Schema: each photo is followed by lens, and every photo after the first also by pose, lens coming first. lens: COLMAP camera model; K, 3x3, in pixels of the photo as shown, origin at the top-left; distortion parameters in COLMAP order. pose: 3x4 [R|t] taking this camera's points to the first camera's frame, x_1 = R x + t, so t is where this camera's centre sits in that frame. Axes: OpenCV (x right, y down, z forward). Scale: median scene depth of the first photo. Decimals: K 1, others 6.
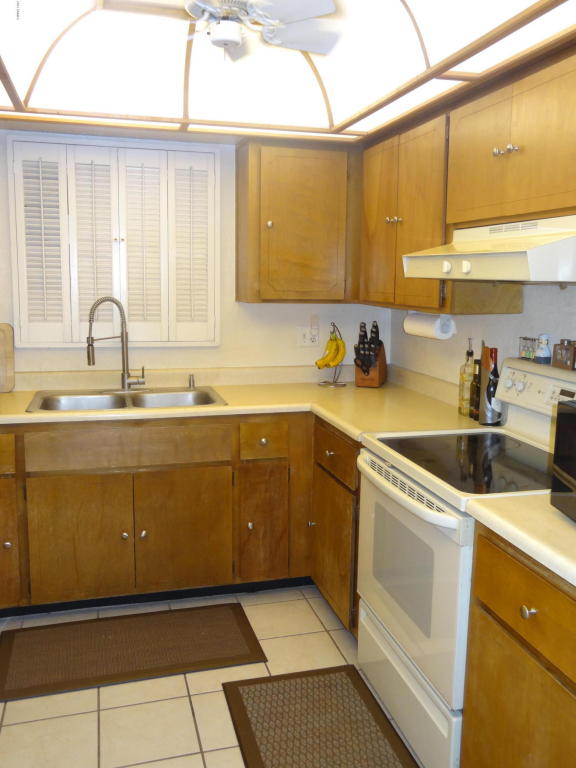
lens RADIAL K [[702.4, 0, 289.0], [0, 702.4, 382.9], [0, 0, 1]] dist [0.019018, 0.000000]
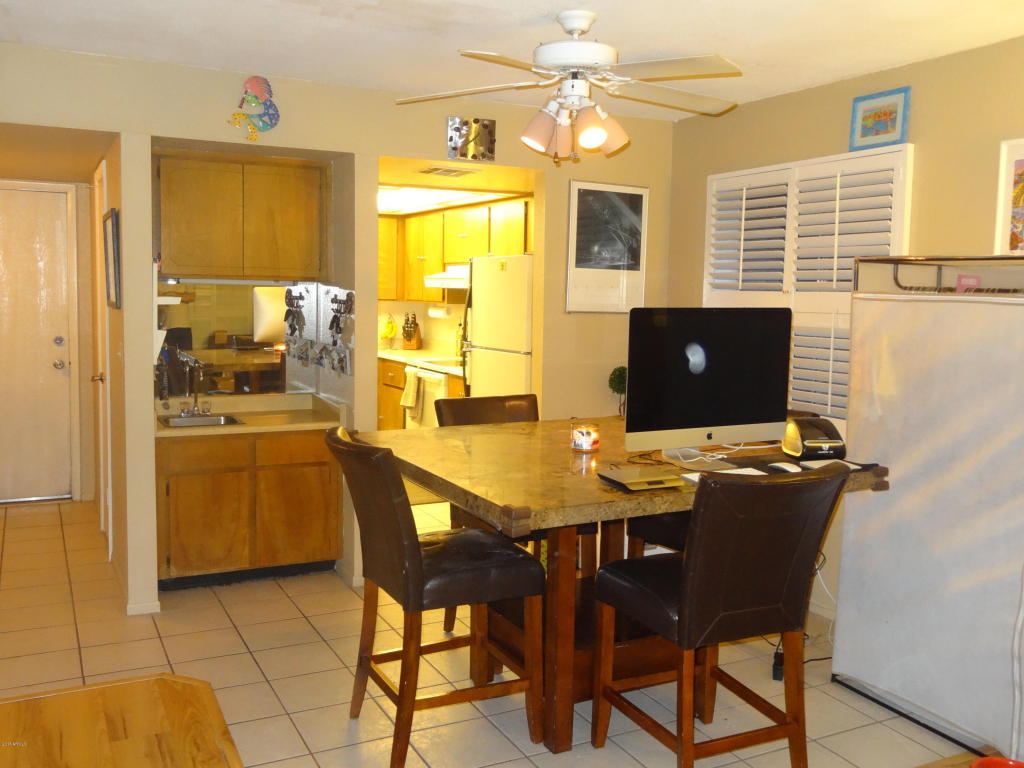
lens RADIAL K [[936.5, 0, 510.9], [0, 936.5, 382.9], [0, 0, 1]] dist [0.019018, 0.000000]
pose [[0.976969, -0.013343, 0.212965, -0.160098], [0.024020, 0.998576, -0.047628, 0.234131], [-0.212027, 0.051646, 0.975898, -1.504177]]
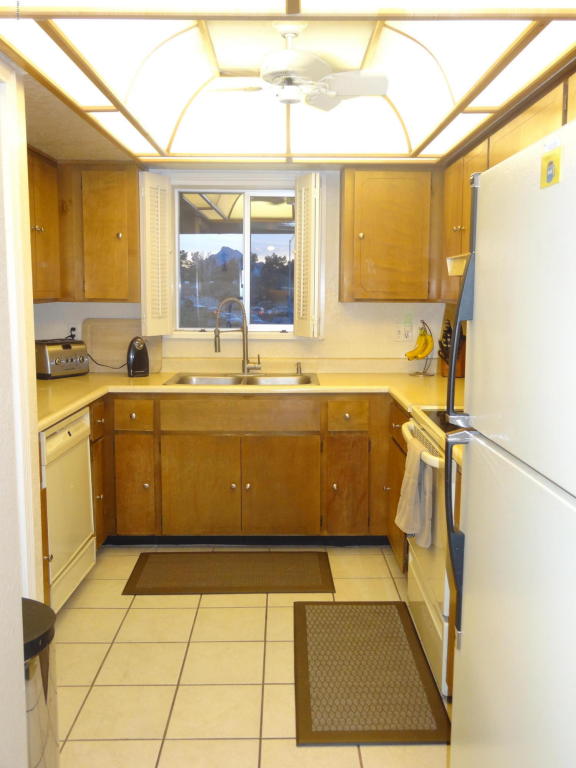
lens RADIAL K [[702.4, 0, 289.1], [0, 702.4, 382.3], [0, 0, 1]] dist [0.019018, 0.000000]
pose [[0.965478, 0.023971, -0.259379, 0.178004], [-0.030066, 0.999357, -0.019558, 0.051613], [0.258743, 0.026681, 0.965578, -0.183700]]
